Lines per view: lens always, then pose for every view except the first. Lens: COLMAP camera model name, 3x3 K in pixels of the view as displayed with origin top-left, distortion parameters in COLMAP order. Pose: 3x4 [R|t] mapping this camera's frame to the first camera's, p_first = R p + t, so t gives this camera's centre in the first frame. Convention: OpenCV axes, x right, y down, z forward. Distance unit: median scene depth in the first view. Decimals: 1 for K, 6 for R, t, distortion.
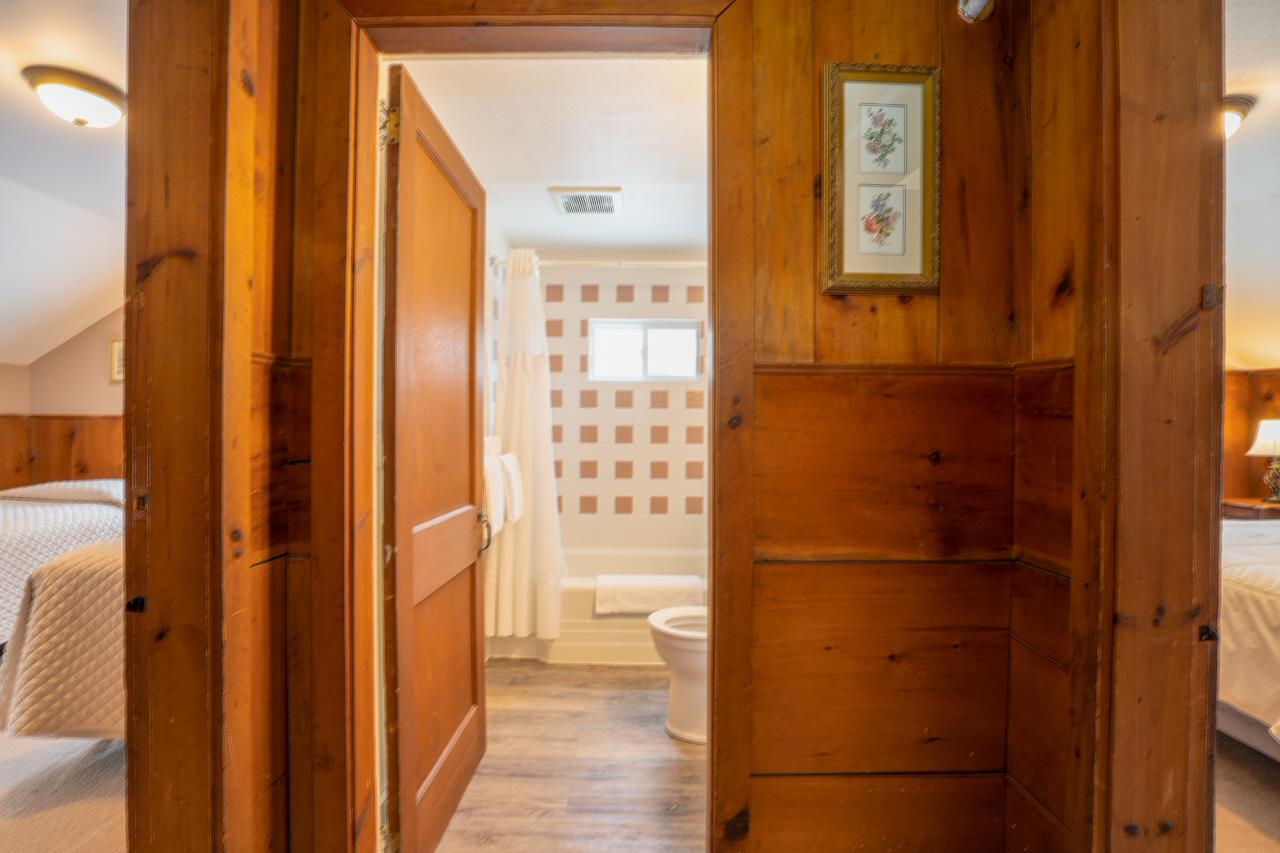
lens RADIAL K [[595.4, 0, 643.5], [0, 595.4, 430.1], [0, 0, 1]] dist [-0.032054, -0.000379]
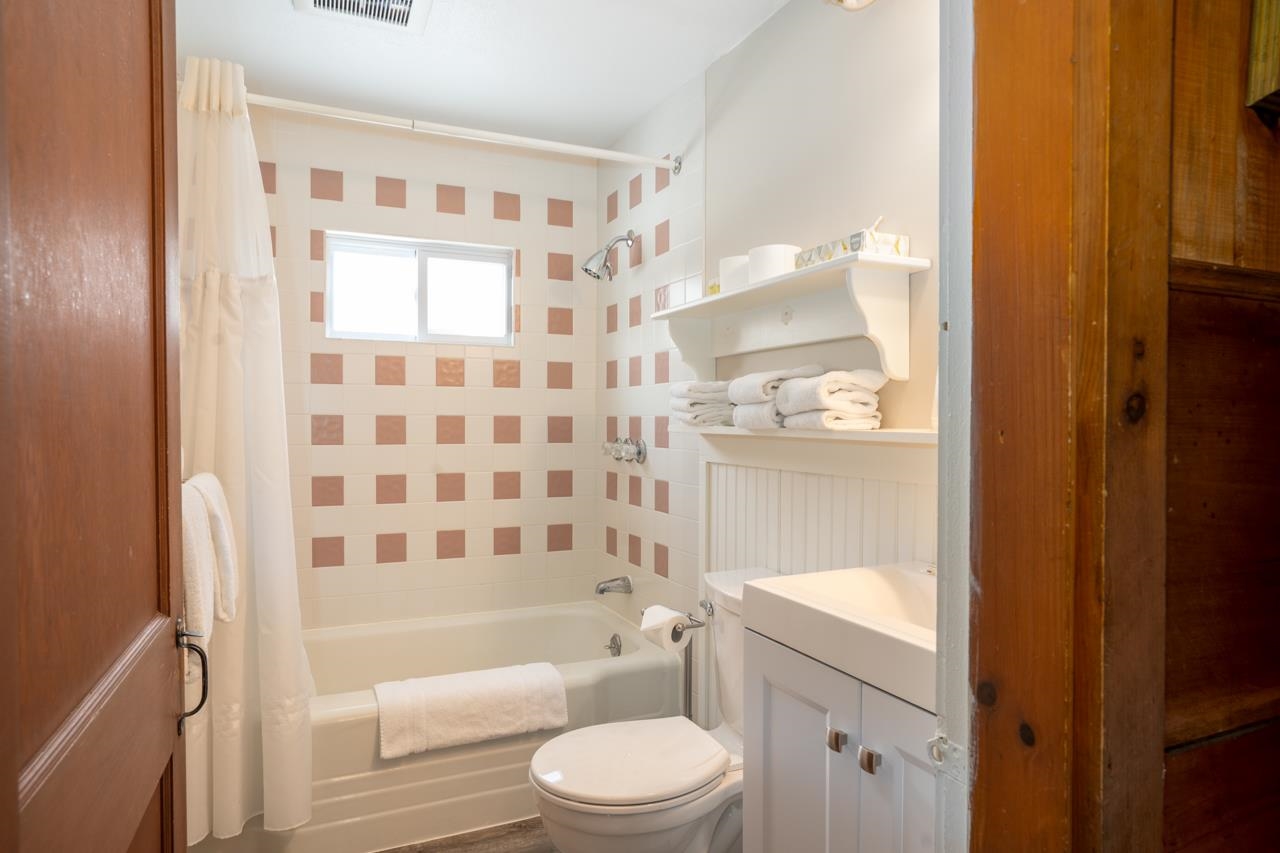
lens RADIAL K [[737.3, 0, 632.2], [0, 737.3, 429.7], [0, 0, 1]] dist [-0.004871, 0.001517]
pose [[0.917263, -0.012255, 0.398094, -0.106078], [0.006753, 0.999861, 0.015218, -0.002591], [-0.398226, -0.011271, 0.917218, 0.228889]]
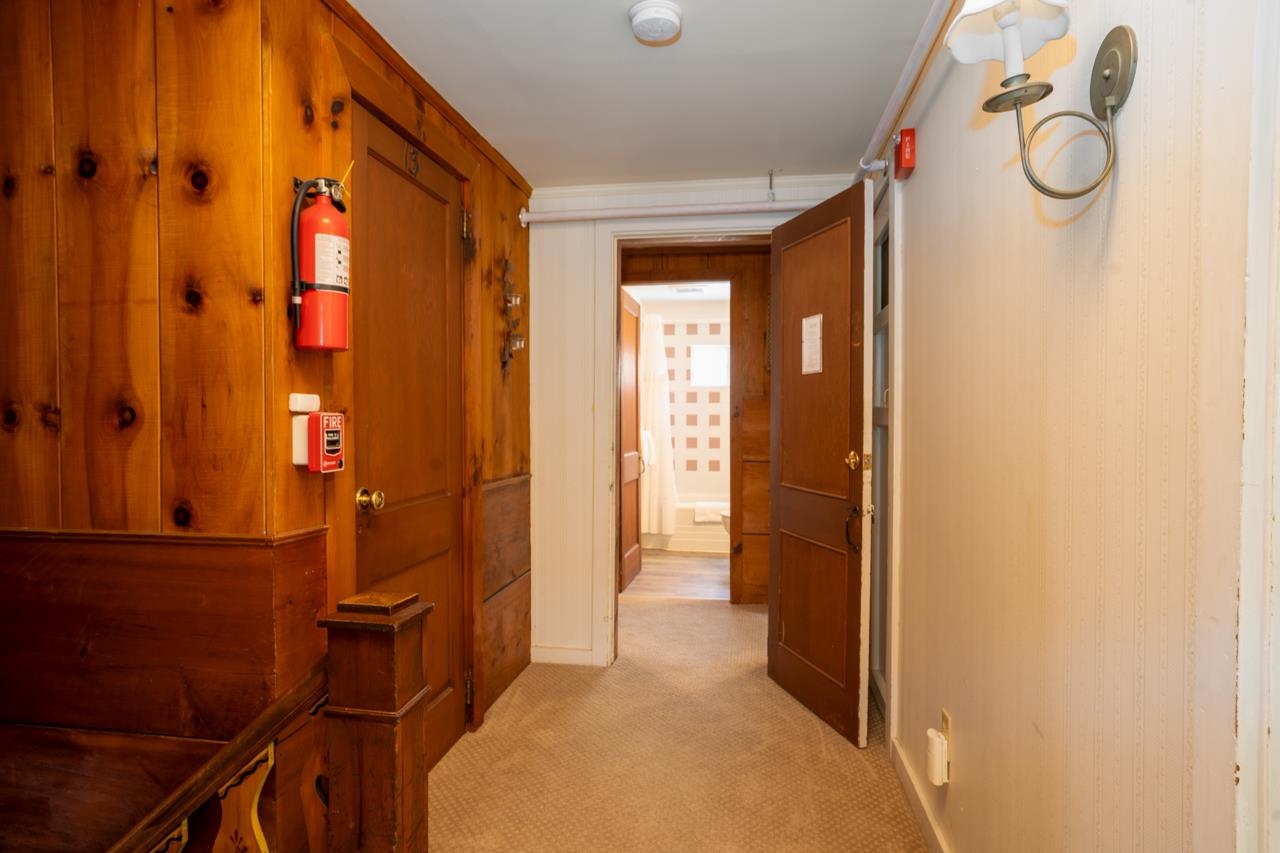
lens RADIAL K [[732.7, 0, 643.0], [0, 732.7, 426.2], [0, 0, 1]] dist [-0.000534, 0.000000]
pose [[0.986167, -0.001236, -0.165752, 0.100509], [0.003504, 0.999904, 0.013389, -0.002967], [0.165720, -0.013784, 0.986077, -0.917179]]
